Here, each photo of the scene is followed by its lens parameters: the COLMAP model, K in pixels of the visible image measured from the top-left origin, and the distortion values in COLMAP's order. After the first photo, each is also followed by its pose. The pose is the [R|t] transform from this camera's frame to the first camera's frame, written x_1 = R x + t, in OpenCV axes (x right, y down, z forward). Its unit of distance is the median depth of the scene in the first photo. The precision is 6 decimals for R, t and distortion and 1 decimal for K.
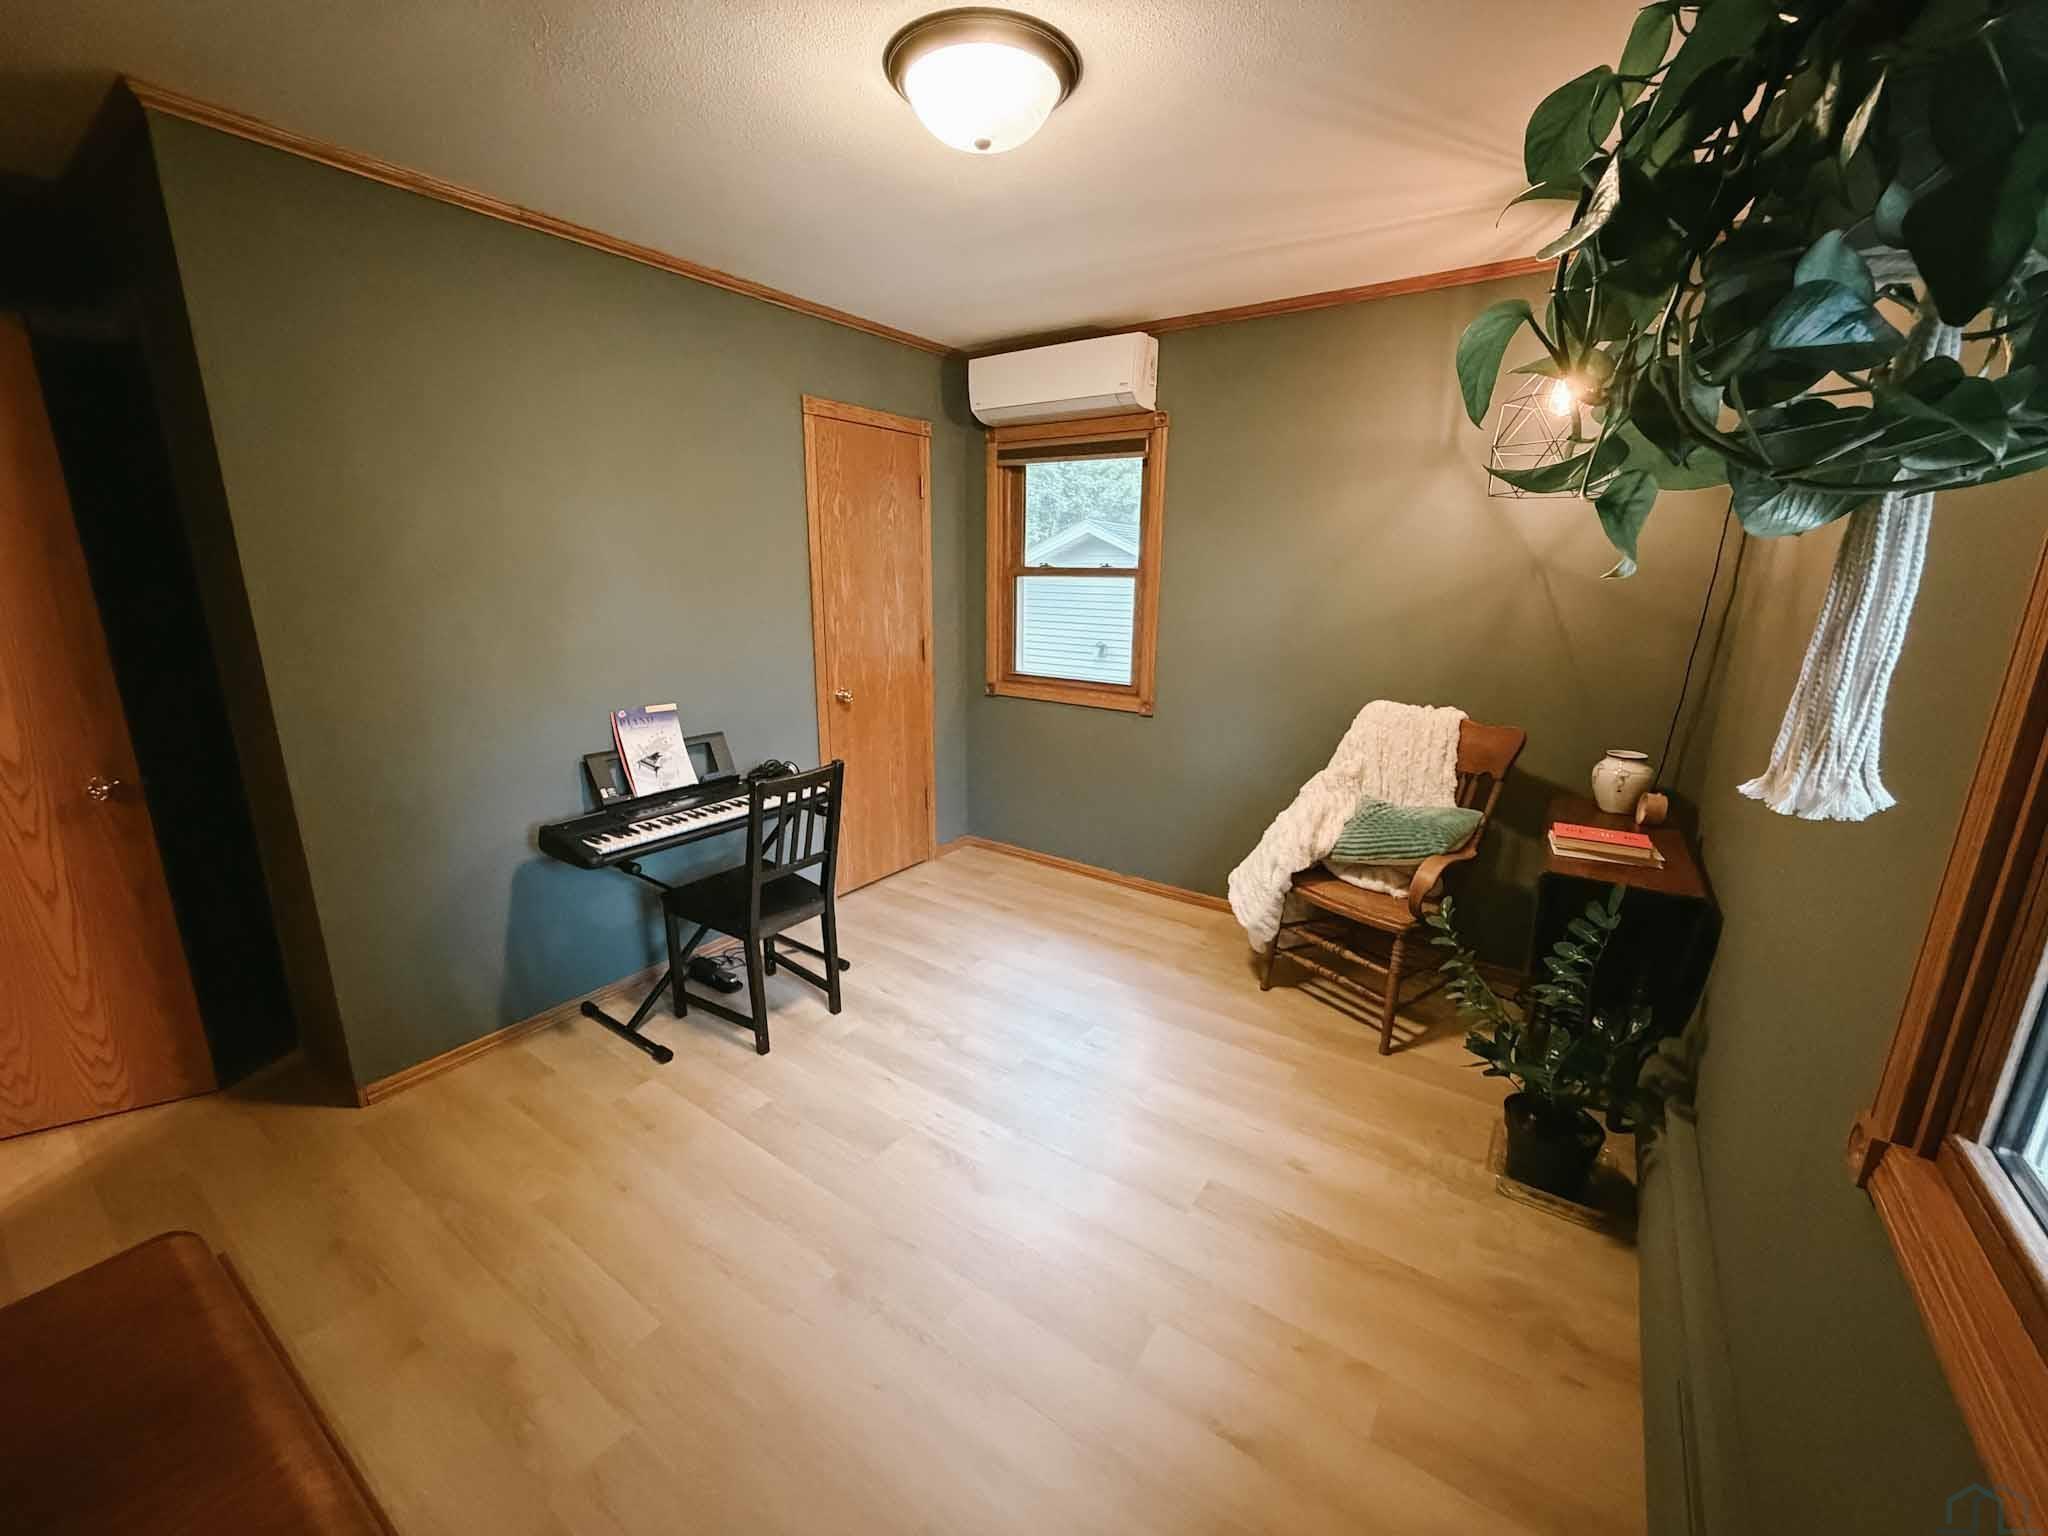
lens RADIAL K [[818.8, 0, 1018.8], [0, 818.8, 771.8], [0, 0, 1]] dist [0.001176, 0.001391]
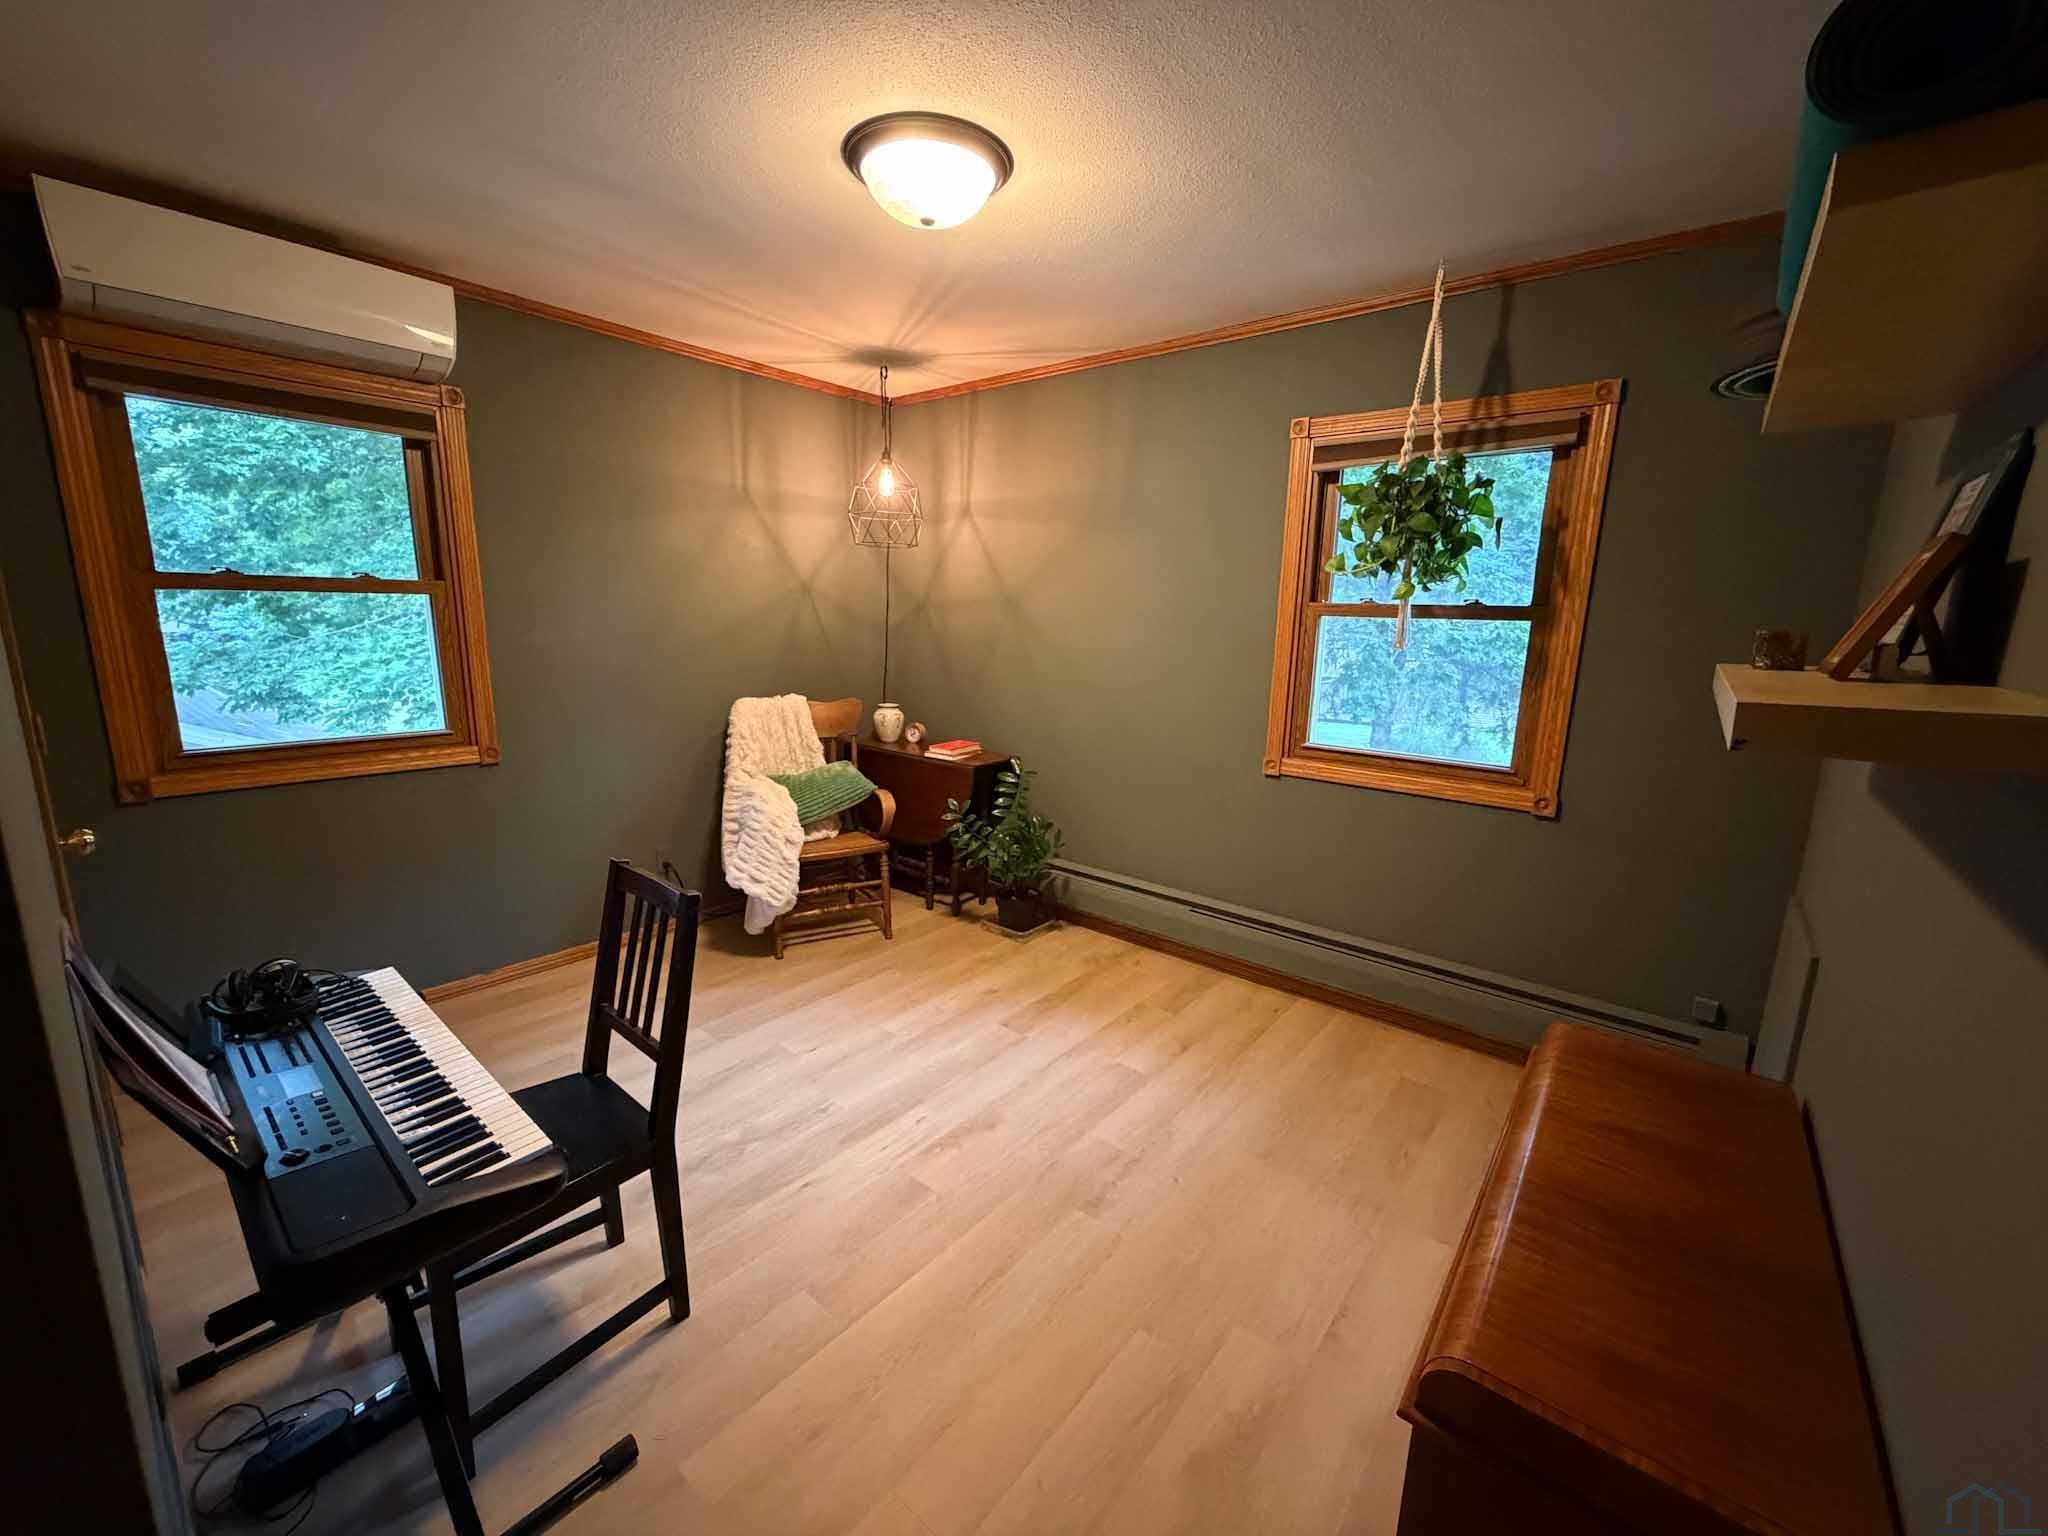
lens RADIAL K [[818.8, 0, 1017.1], [0, 818.8, 766.4], [0, 0, 1]] dist [0.001176, 0.001391]
pose [[0.081946, -0.199898, 0.976384, -0.811685], [0.224053, 0.958297, 0.177390, -0.128934], [-0.971126, 0.204225, 0.123317, 0.549897]]
